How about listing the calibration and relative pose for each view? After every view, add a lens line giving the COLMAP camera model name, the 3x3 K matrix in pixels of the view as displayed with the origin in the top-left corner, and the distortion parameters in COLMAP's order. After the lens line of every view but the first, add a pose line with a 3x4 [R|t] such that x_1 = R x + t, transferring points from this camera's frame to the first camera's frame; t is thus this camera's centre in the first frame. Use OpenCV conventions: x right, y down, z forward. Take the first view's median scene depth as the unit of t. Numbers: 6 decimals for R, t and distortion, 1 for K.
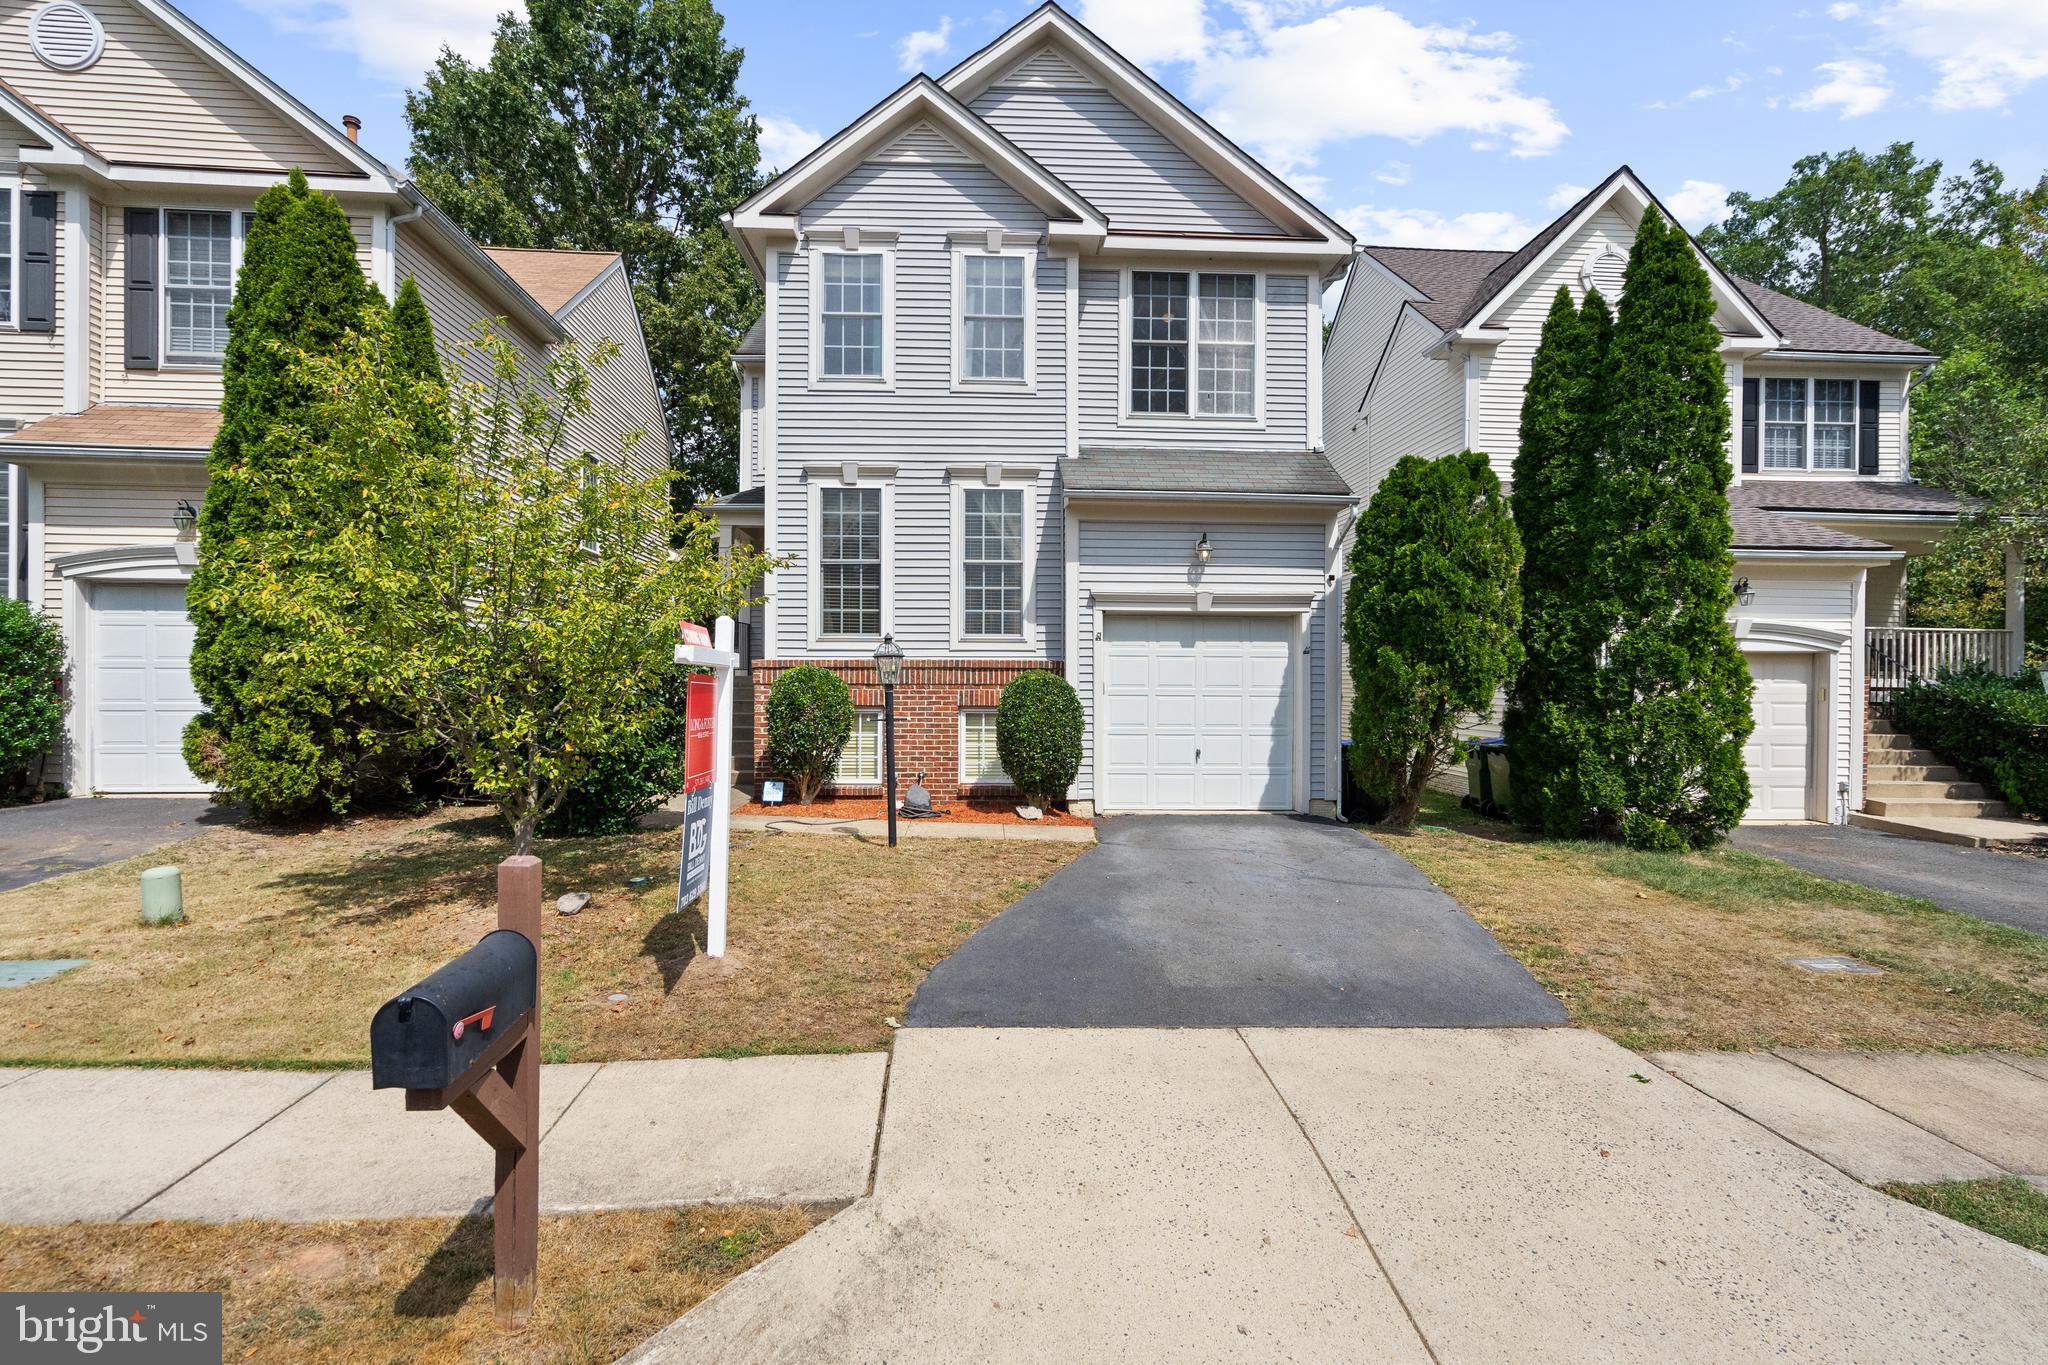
lens RADIAL K [[980.6, 0, 1024.0], [0, 980.6, 682.5], [0, 0, 1]] dist [-0.000743, -0.016173]
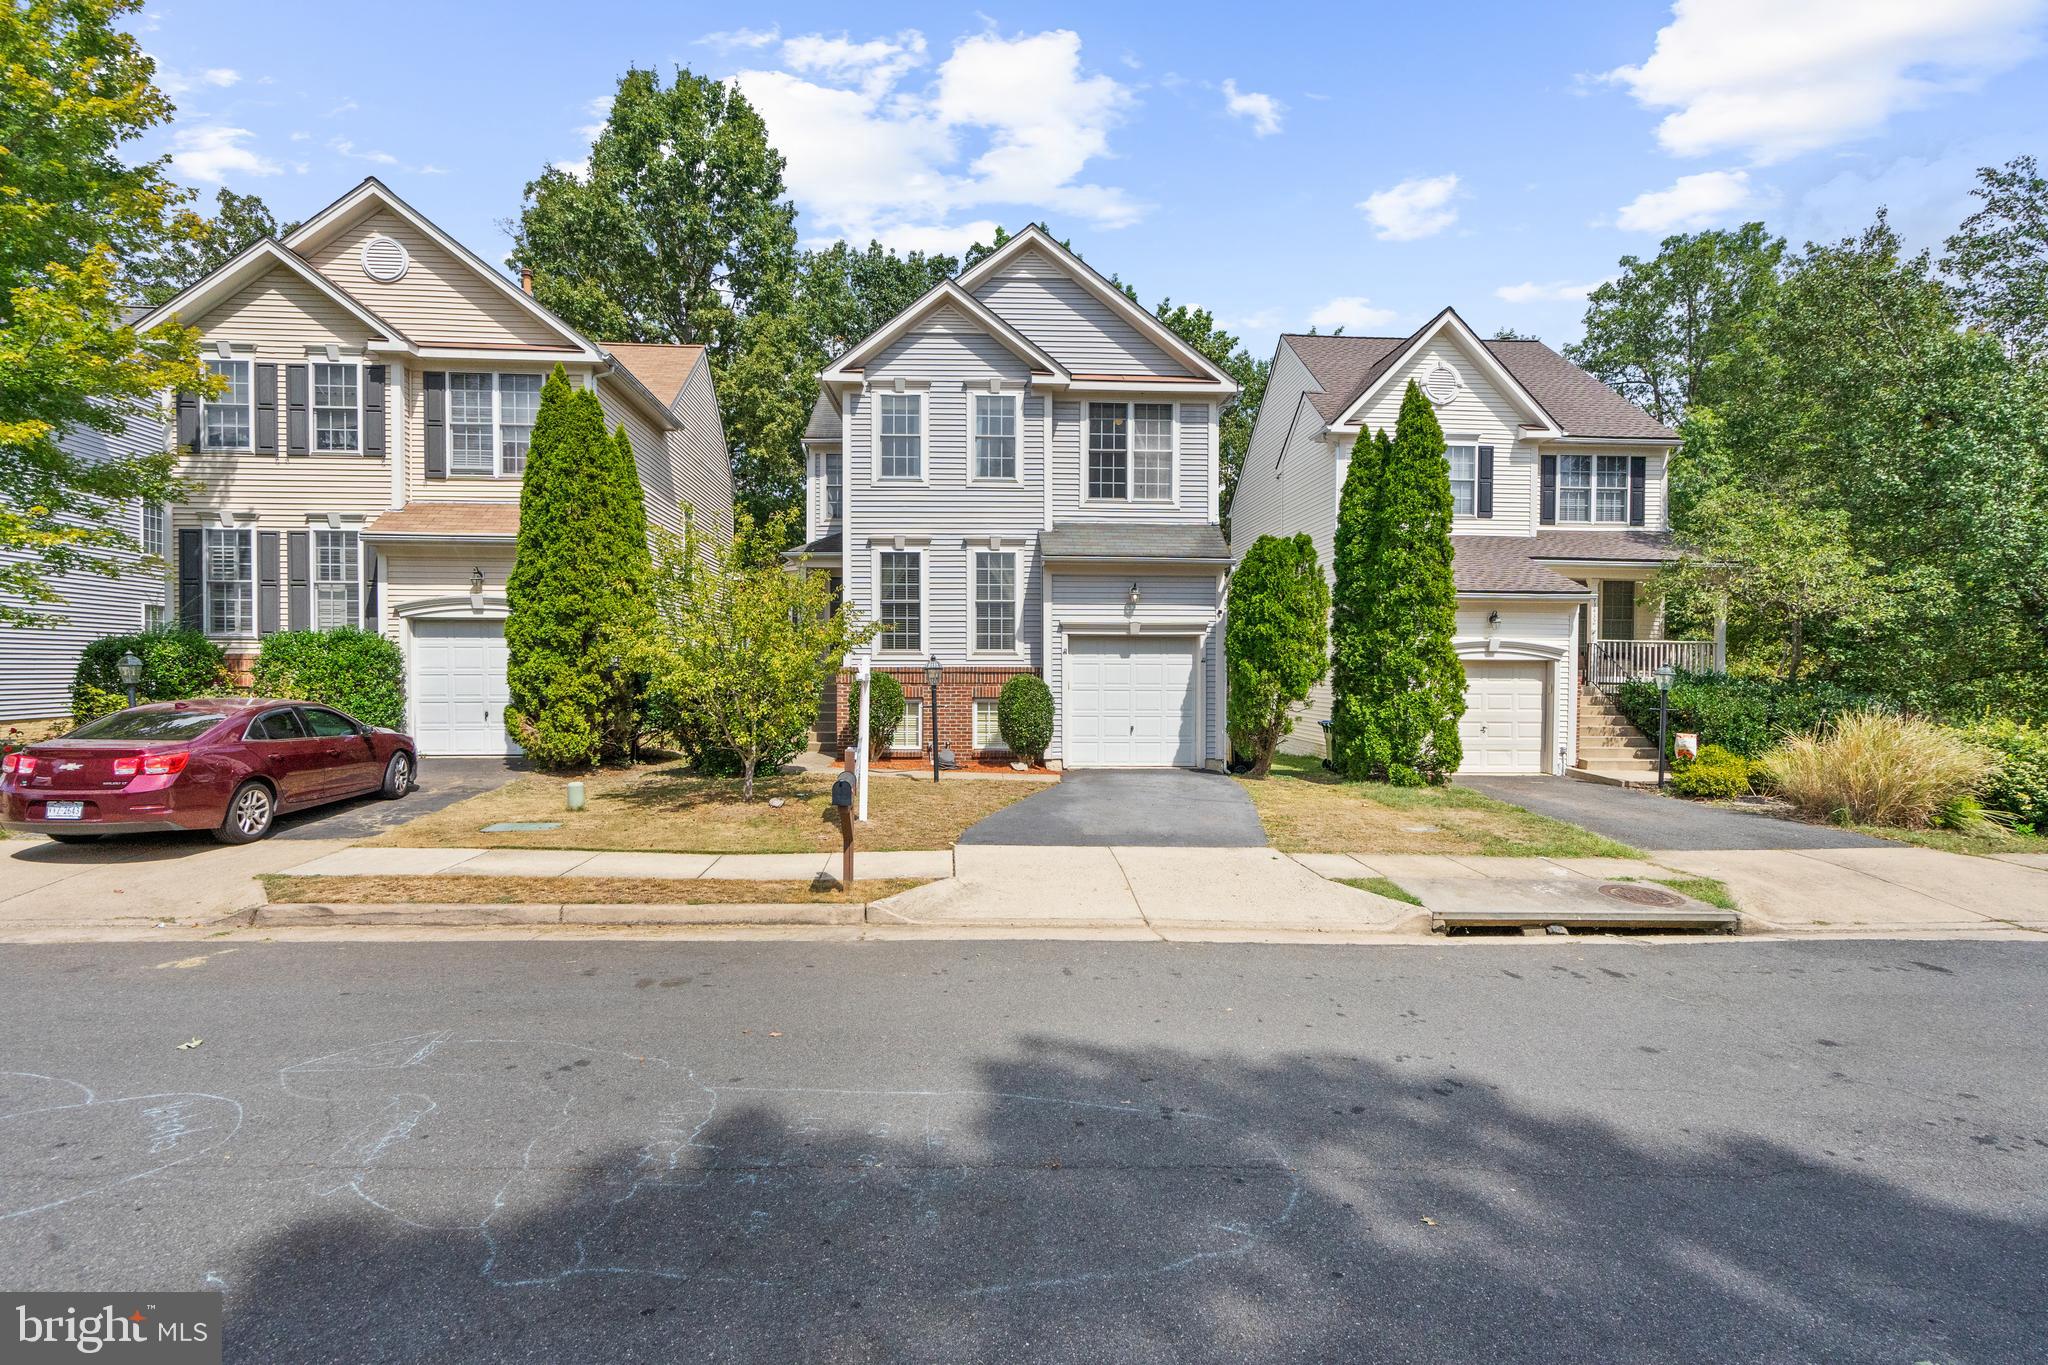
lens RADIAL K [[980.6, 0, 1024.0], [0, 980.6, 682.5], [0, 0, 1]] dist [-0.000743, -0.016173]
pose [[0.999997, -0.002275, 0.000834, 0.011124], [0.002265, 0.999922, 0.012288, -0.017575], [-0.000862, -0.012286, 0.999924, -0.505856]]
